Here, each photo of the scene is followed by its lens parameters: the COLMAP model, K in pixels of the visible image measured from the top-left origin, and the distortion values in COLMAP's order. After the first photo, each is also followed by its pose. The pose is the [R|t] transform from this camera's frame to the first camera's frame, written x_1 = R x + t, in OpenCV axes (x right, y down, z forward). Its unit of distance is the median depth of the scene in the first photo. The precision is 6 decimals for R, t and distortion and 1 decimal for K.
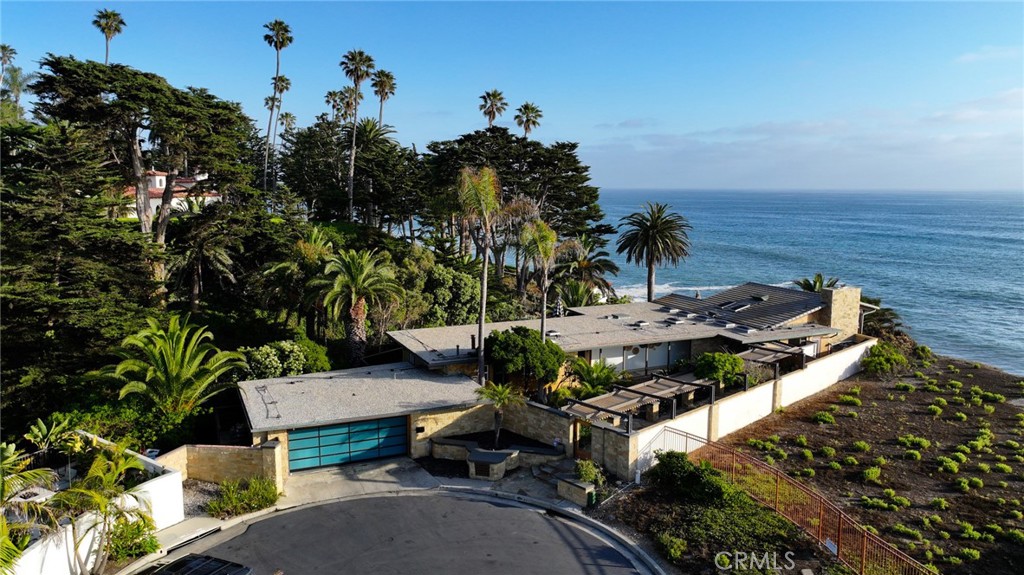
lens RADIAL K [[681.4, 0, 512.0], [0, 681.4, 287.5], [0, 0, 1]] dist [0.000059, -0.000332]
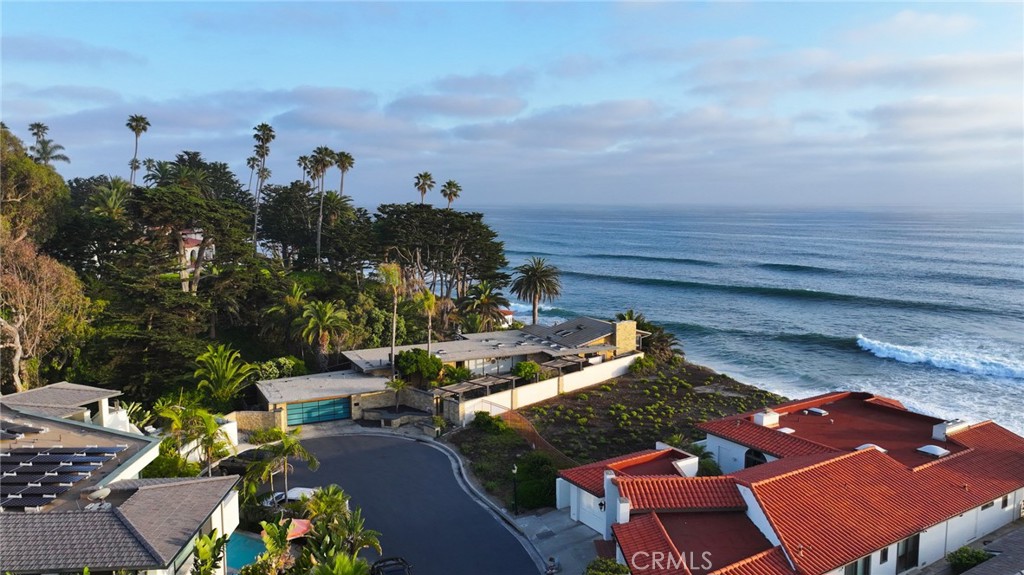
lens RADIAL K [[681.4, 0, 512.0], [0, 681.4, 287.5], [0, 0, 1]] dist [0.000059, -0.000332]
pose [[0.998980, -0.005991, 0.044761, 0.163800], [0.006964, 0.999742, -0.021609, -0.054257], [-0.044620, 0.021899, 0.998764, -0.700485]]
